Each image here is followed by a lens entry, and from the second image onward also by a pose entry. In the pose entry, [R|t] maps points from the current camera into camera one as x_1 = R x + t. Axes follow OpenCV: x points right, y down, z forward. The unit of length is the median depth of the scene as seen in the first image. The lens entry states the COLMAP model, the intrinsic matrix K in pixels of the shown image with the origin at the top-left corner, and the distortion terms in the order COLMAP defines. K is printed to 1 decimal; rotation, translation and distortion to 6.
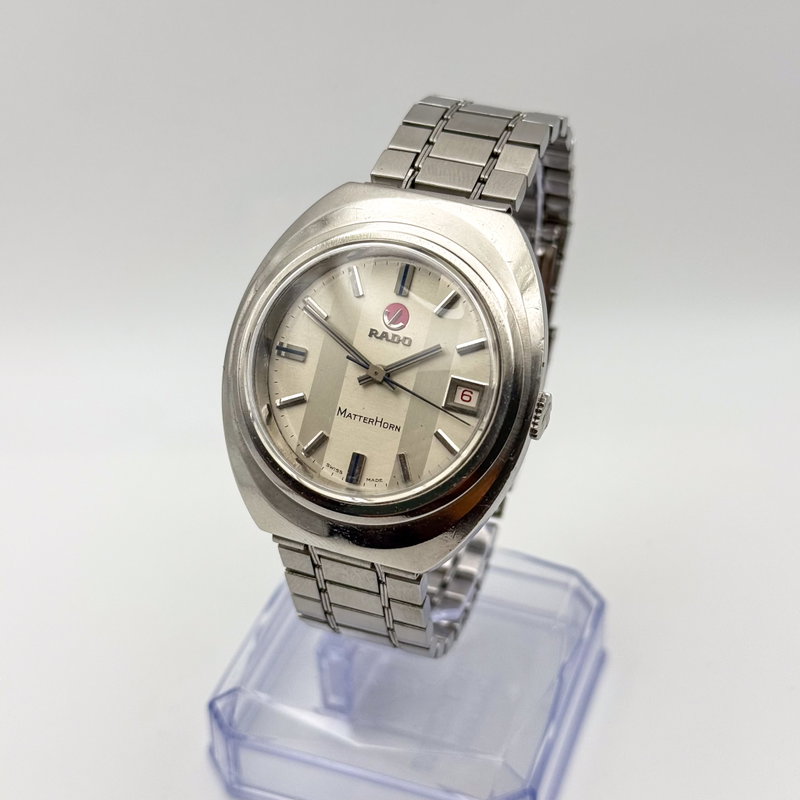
lens RADIAL K [[1526.6, 0, 400.0], [0, 1526.6, 400.0], [0, 0, 1]] dist [0.087867, -0.066952]
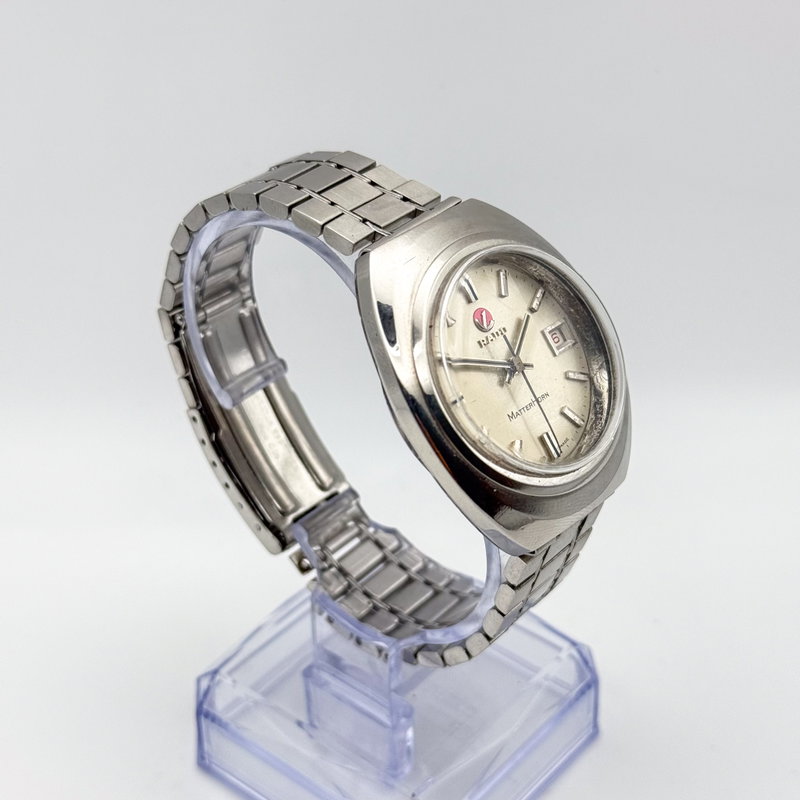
lens RADIAL K [[1526.6, 0, 400.0], [0, 1526.6, 400.0], [0, 0, 1]] dist [0.087867, -0.066952]
pose [[0.361130, -0.527438, 0.769021, -0.880325], [0.574538, 0.775406, 0.262016, -0.324783], [-0.734501, 0.347210, 0.583056, 0.411354]]
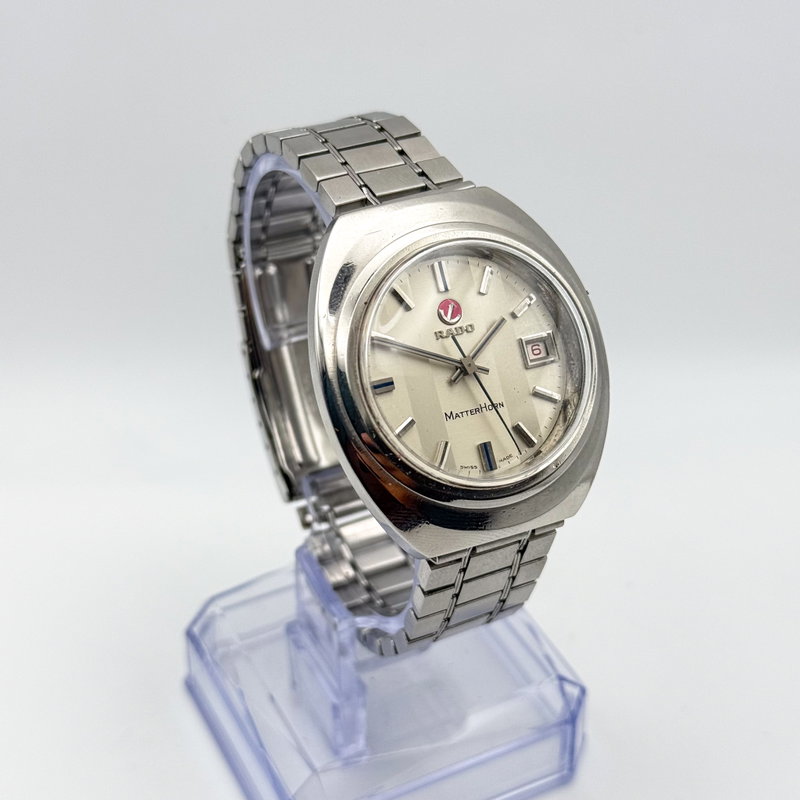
lens RADIAL K [[1526.6, 0, 400.0], [0, 1526.6, 400.0], [0, 0, 1]] dist [0.087867, -0.066952]
pose [[0.694952, -0.411729, 0.589510, -0.654301], [0.430022, 0.895049, 0.118188, -0.135792], [-0.576302, 0.171367, 0.799068, 0.185543]]
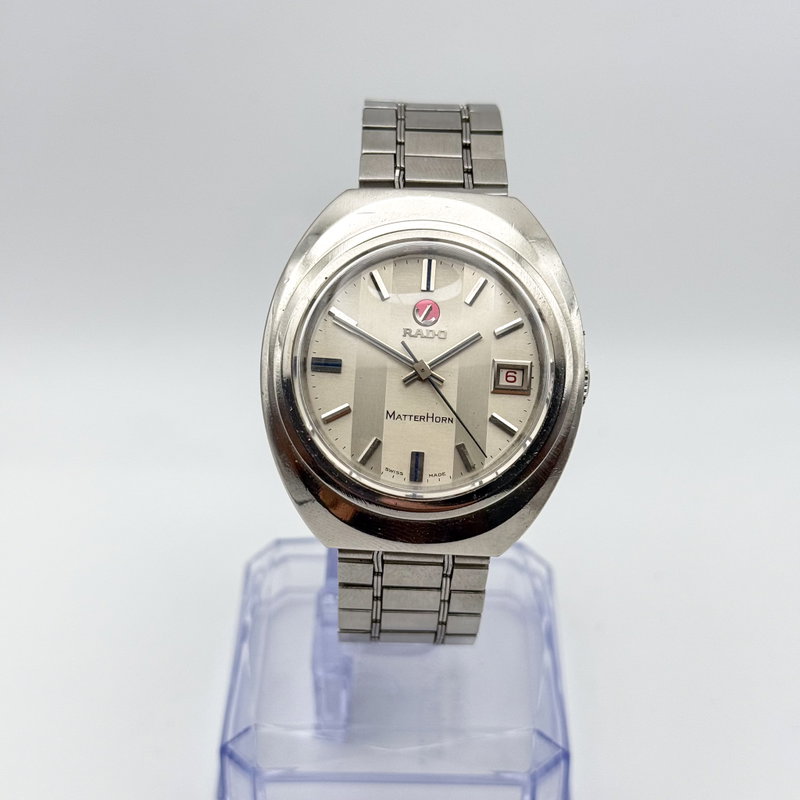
lens RADIAL K [[1526.6, 0, 400.0], [0, 1526.6, 400.0], [0, 0, 1]] dist [0.087867, -0.066952]
pose [[0.946419, -0.173457, 0.272405, -0.298069], [0.178484, 0.983922, 0.006415, -0.006935], [-0.269138, 0.042548, 0.962161, 0.030906]]
